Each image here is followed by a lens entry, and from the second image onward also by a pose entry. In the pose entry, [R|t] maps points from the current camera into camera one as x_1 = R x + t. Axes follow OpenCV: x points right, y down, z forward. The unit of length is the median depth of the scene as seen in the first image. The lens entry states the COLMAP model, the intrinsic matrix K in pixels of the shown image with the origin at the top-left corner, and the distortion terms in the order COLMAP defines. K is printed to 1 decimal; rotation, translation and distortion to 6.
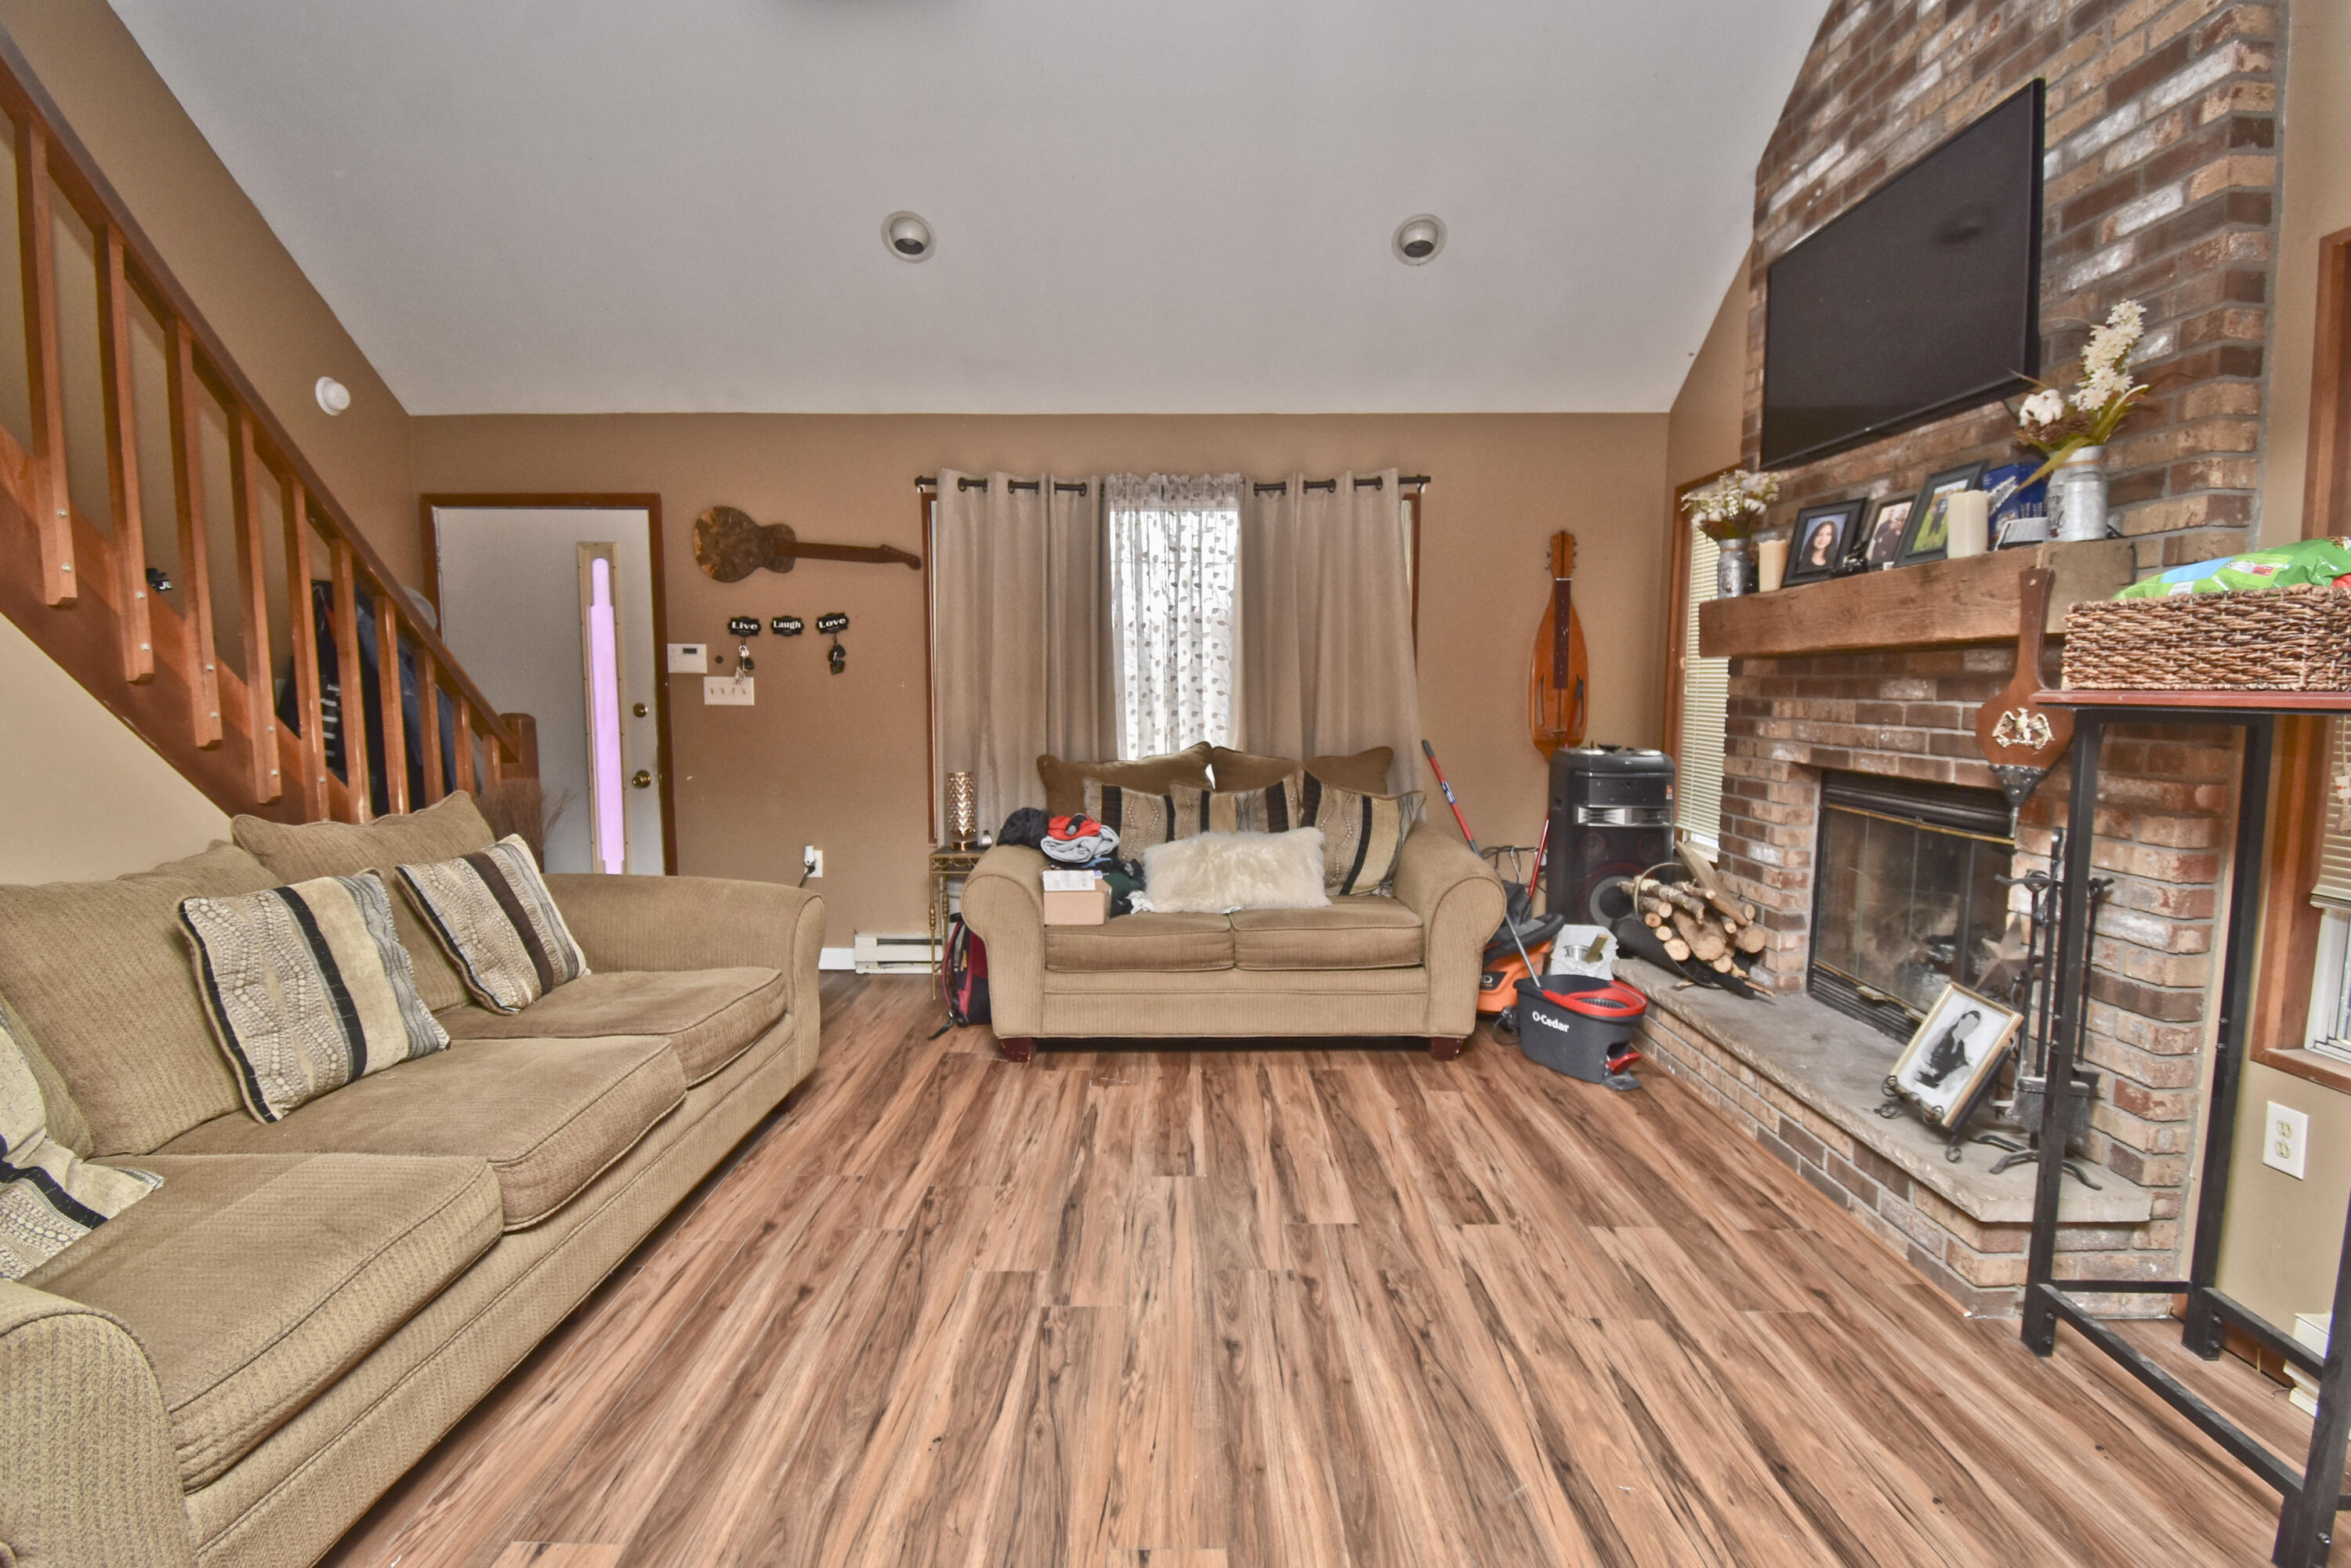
lens RADIAL K [[1064.6, 0, 1175.5], [0, 1064.6, 784.0], [0, 0, 1]] dist [0.031523, -0.030330]
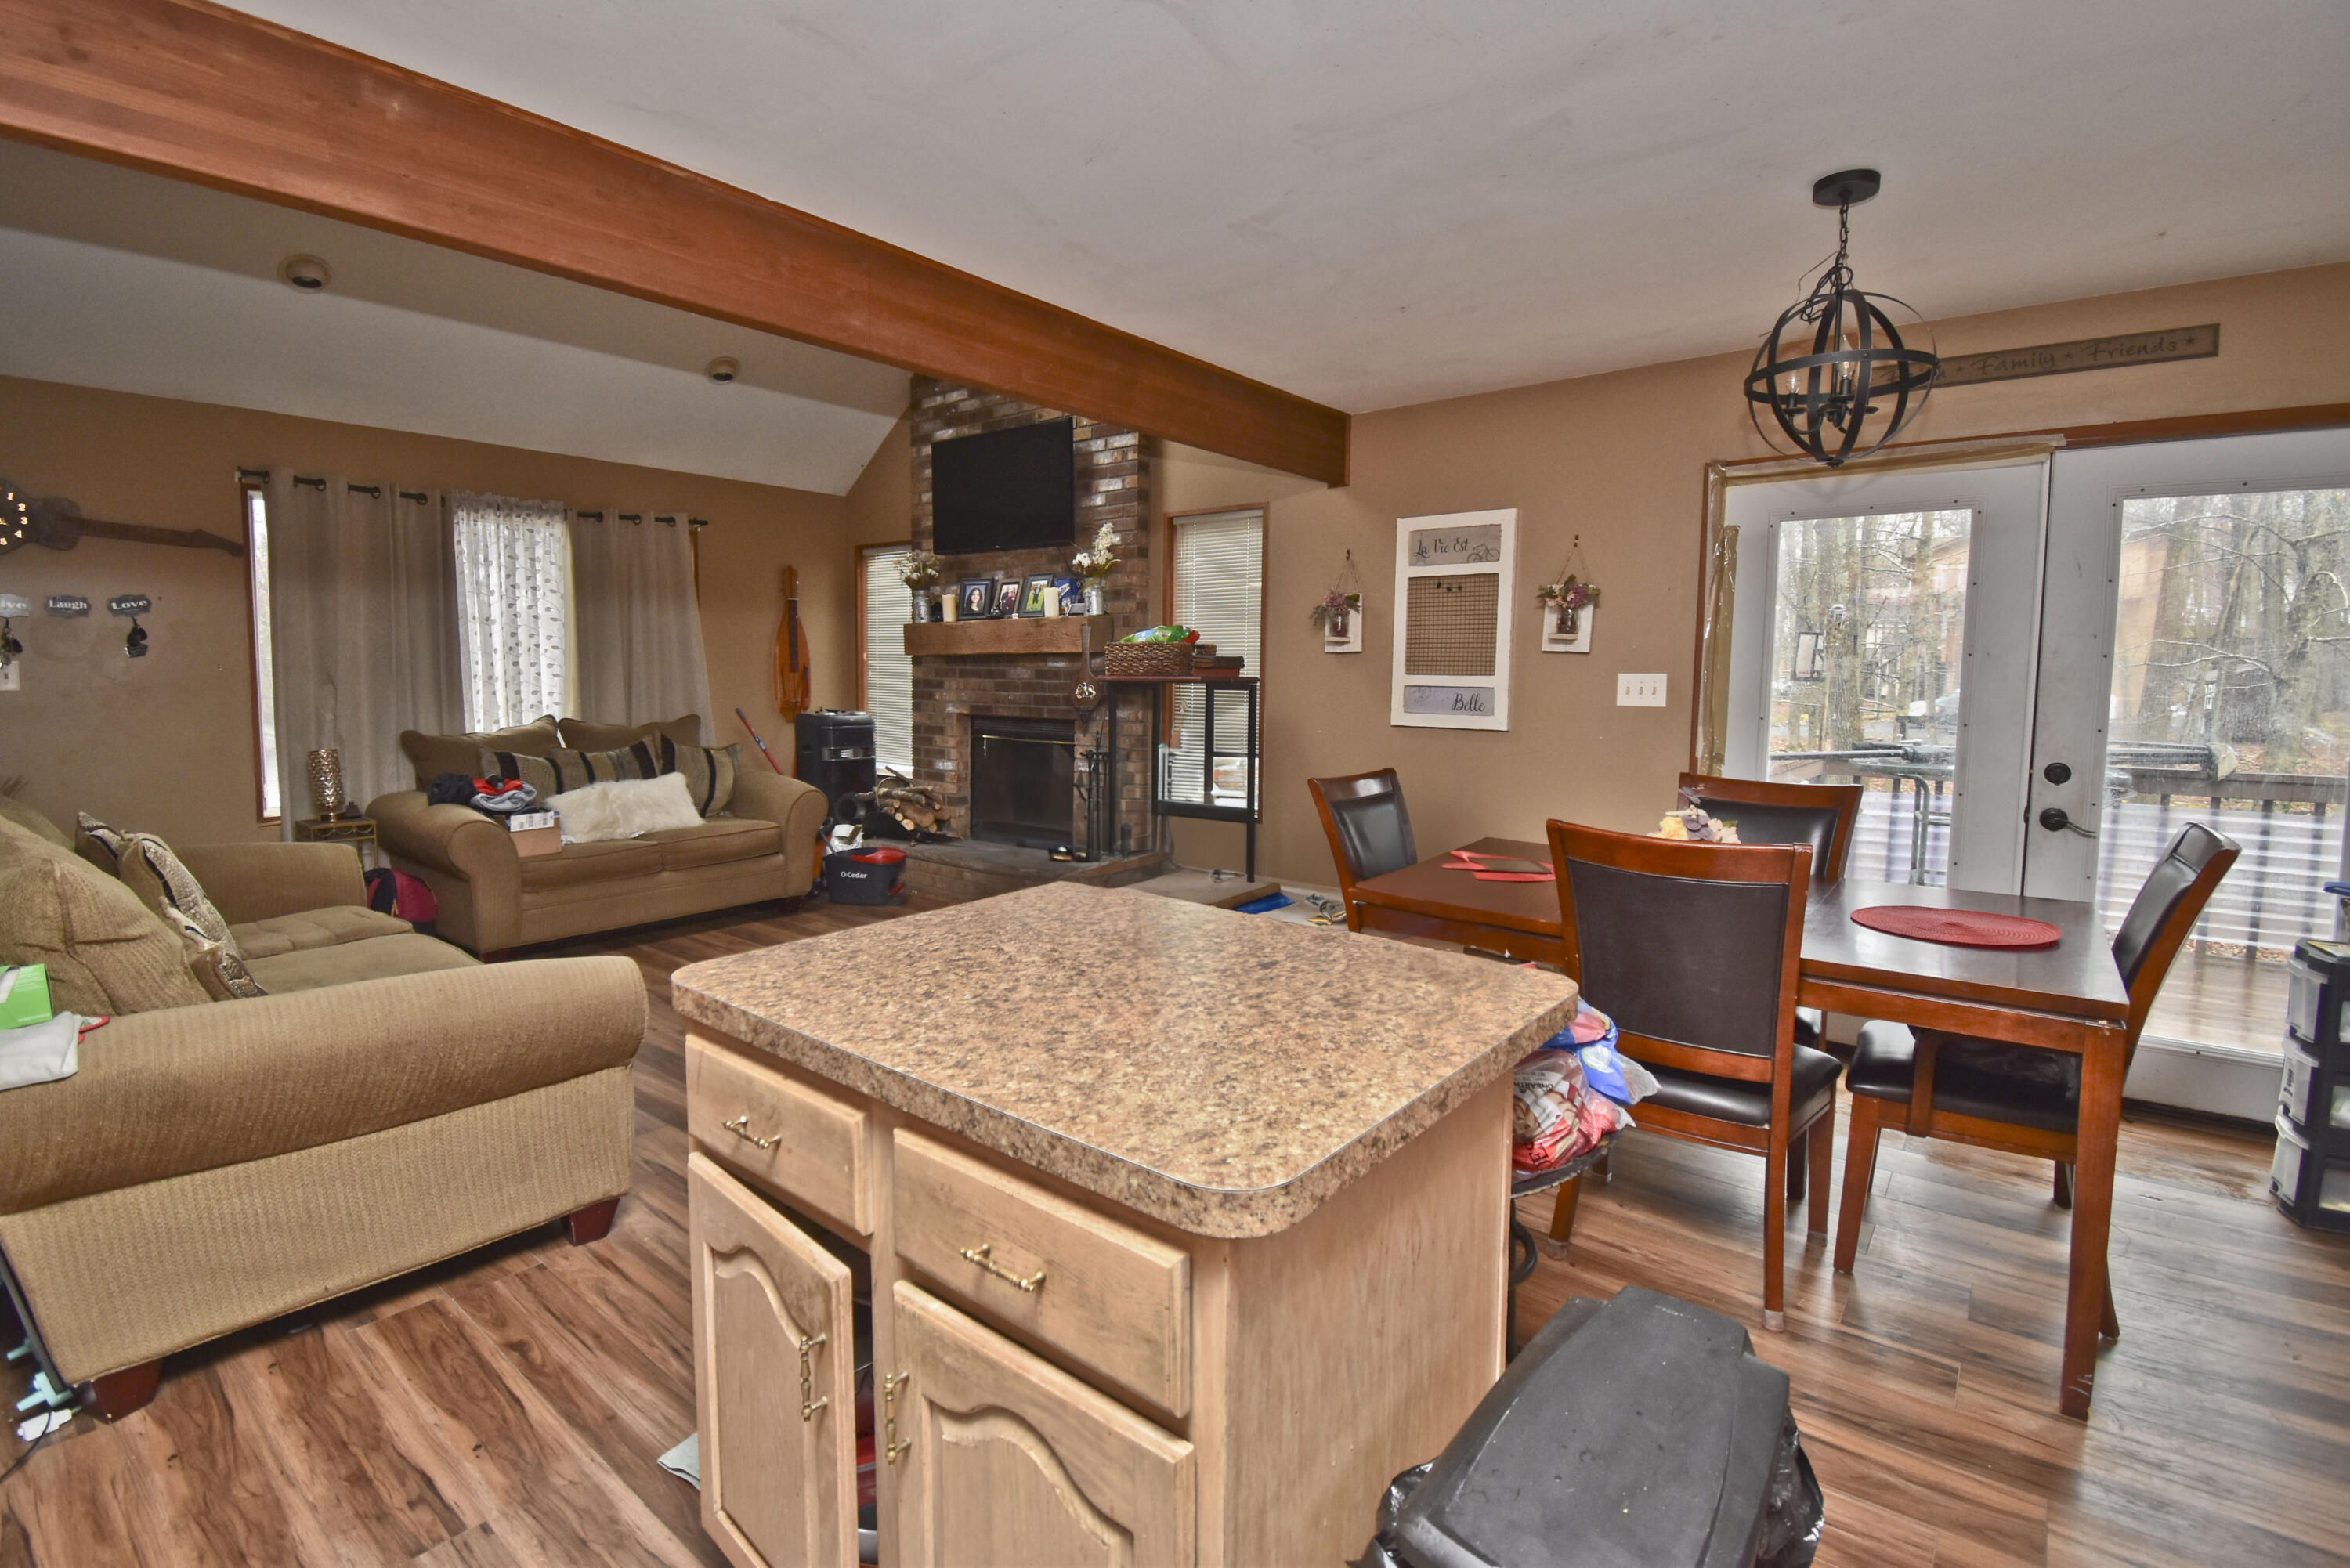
lens RADIAL K [[1085.6, 0, 1121.4], [0, 1085.6, 747.3], [0, 0, 1]] dist [-0.001101, -0.000893]
pose [[0.644162, -0.052979, 0.763053, -0.652304], [0.065145, 0.997774, 0.014281, 0.028765], [-0.762110, 0.040510, 0.646179, -0.404566]]
